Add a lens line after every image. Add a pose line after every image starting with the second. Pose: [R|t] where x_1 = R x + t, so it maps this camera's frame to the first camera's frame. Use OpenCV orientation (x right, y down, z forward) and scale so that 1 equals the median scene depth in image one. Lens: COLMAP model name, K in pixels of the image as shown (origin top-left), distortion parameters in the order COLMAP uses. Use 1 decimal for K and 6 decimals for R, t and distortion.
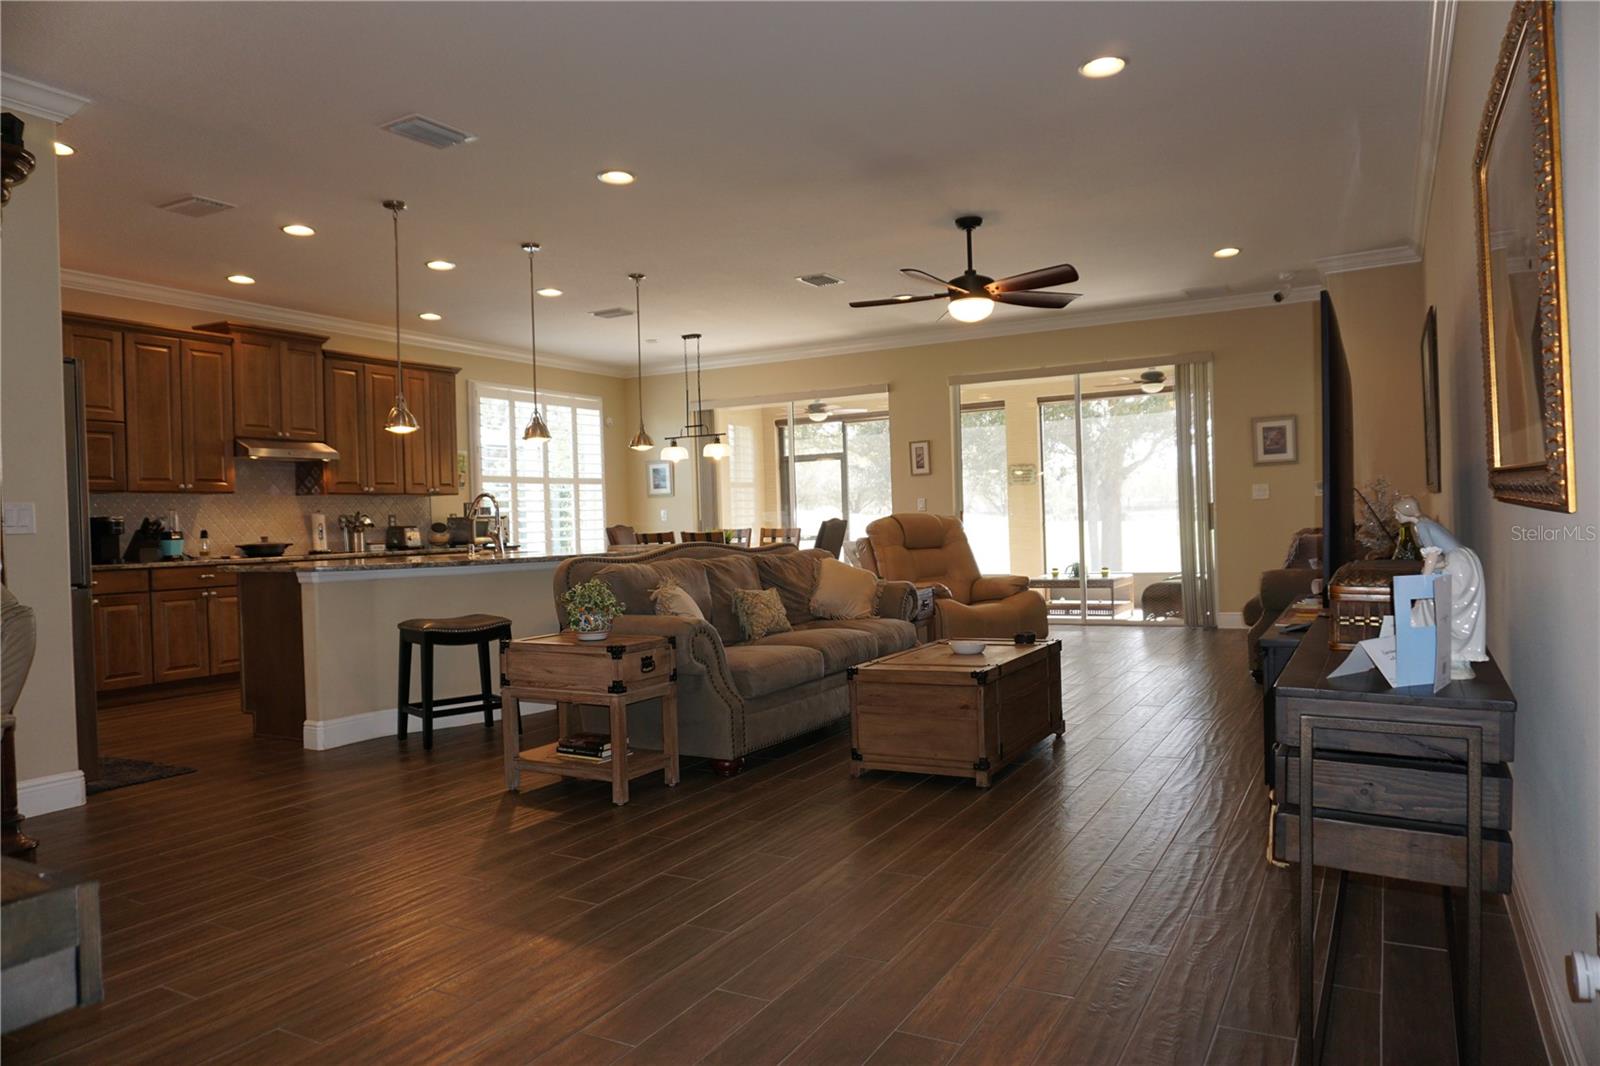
lens RADIAL K [[1066.6, 0, 796.0], [0, 1066.6, 533.0], [0, 0, 1]] dist [-0.058064, 0.049236]
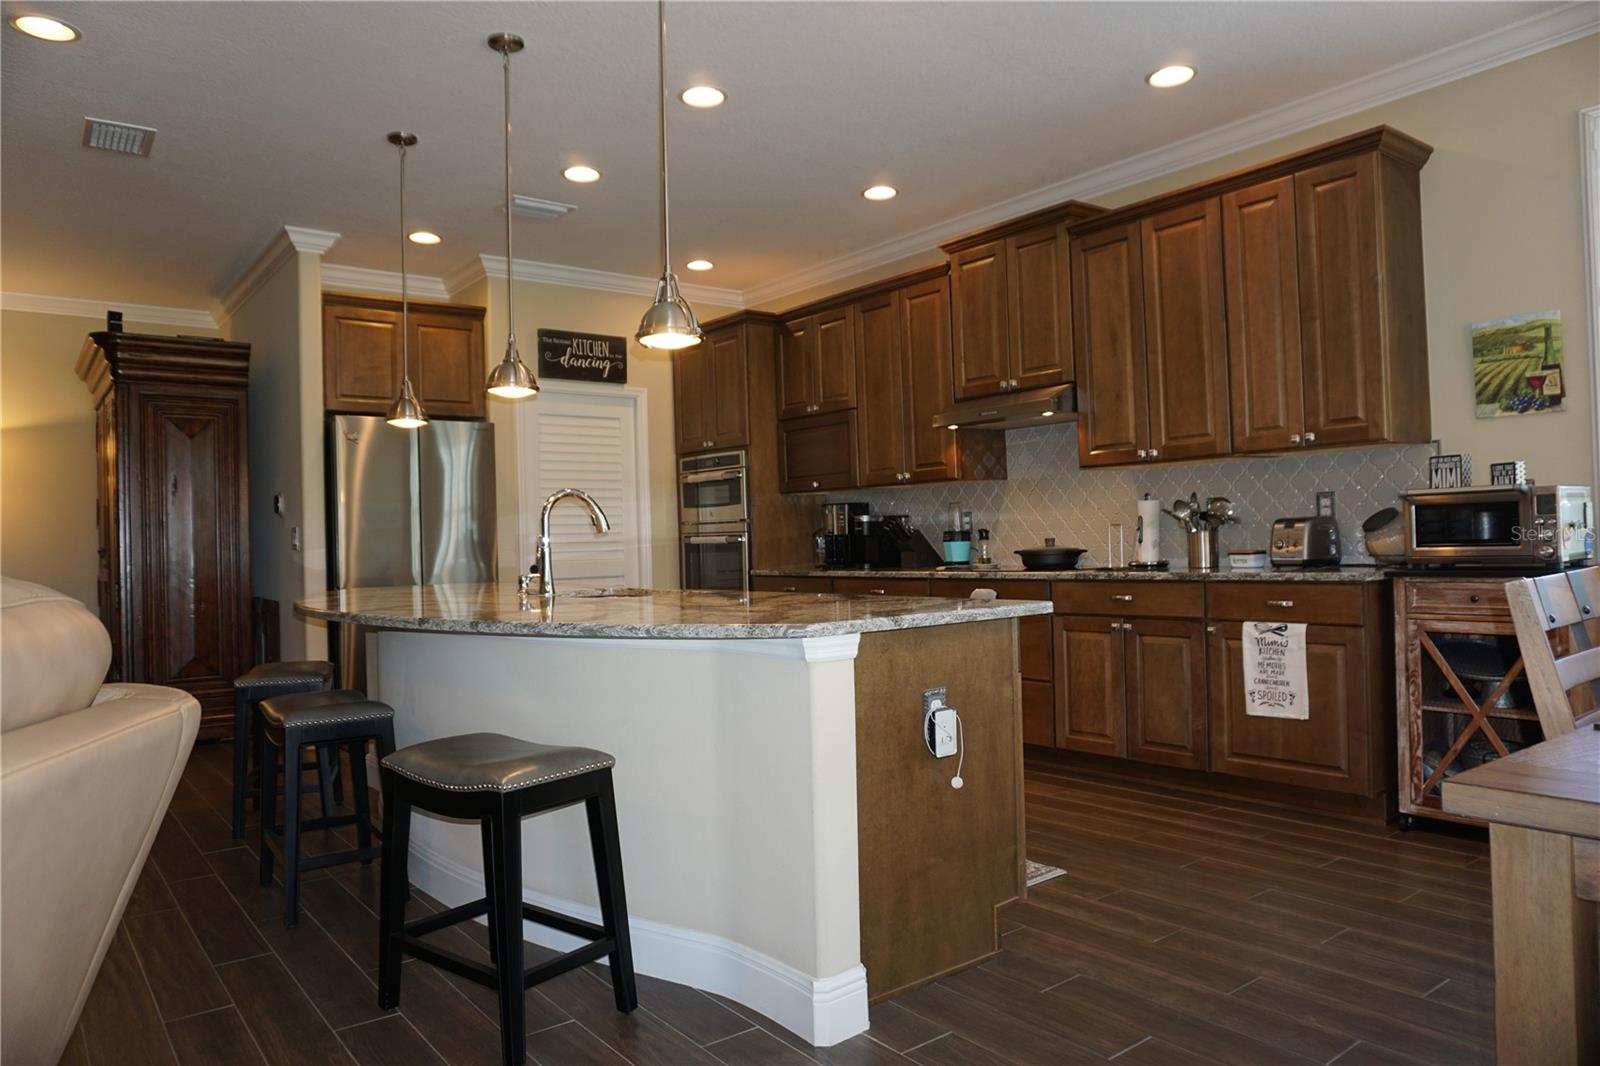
lens RADIAL K [[1066.6, 0, 796.0], [0, 1066.6, 533.0], [0, 0, 1]] dist [-0.058064, 0.049236]
pose [[-0.391064, 0.032123, -0.919803, 0.184117], [0.032493, 0.999250, 0.021083, -0.020473], [0.919790, -0.021642, -0.391814, 1.213535]]
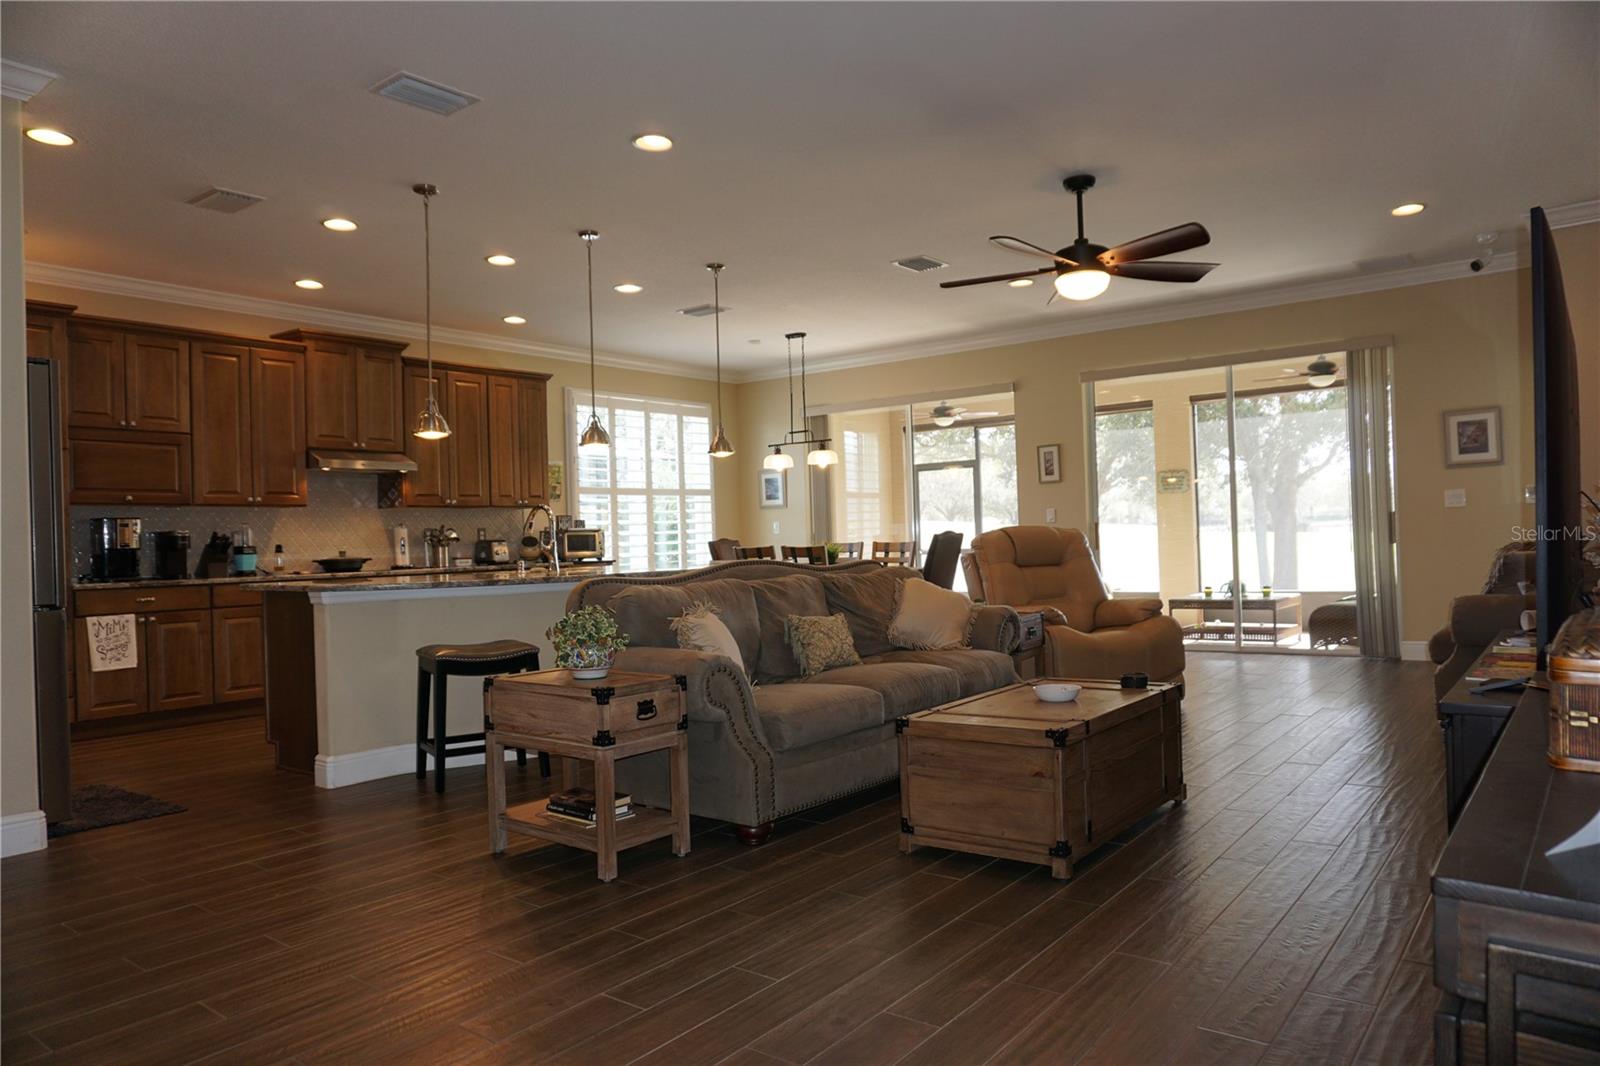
lens RADIAL K [[1066.6, 0, 796.0], [0, 1066.6, 533.0], [0, 0, 1]] dist [-0.058064, 0.049236]
pose [[0.988519, -0.001185, -0.151092, 0.057663], [-0.000477, 0.999940, -0.010962, -0.002913], [0.151096, 0.010908, 0.988459, 0.114978]]
